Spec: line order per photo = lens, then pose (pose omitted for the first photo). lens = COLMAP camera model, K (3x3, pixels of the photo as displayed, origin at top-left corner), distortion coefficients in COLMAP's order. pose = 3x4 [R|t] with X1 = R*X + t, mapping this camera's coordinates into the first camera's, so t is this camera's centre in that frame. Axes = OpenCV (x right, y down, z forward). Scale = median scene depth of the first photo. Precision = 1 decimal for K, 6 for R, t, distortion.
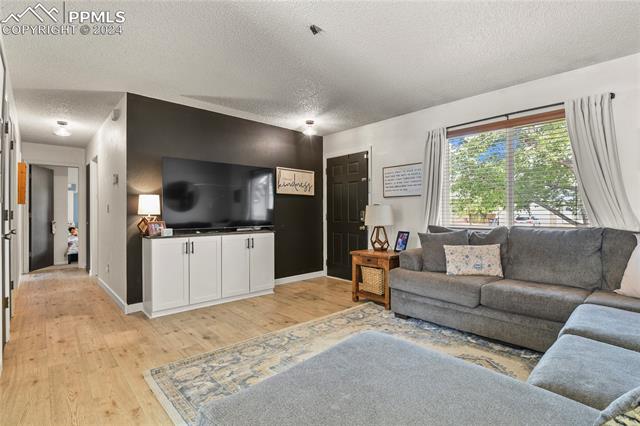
lens RADIAL K [[318.0, 0, 323.6], [0, 318.0, 214.7], [0, 0, 1]] dist [-0.000955, -0.000058]
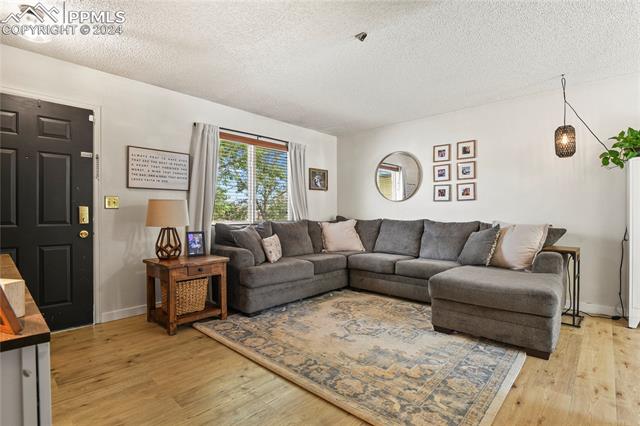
lens RADIAL K [[318.0, 0, 323.6], [0, 318.0, 214.7], [0, 0, 1]] dist [-0.000955, -0.000058]
pose [[-0.104473, -0.004288, 0.994518, -0.840196], [0.002875, 0.999985, 0.004614, 0.004847], [-0.994524, 0.003341, -0.104459, 0.973513]]
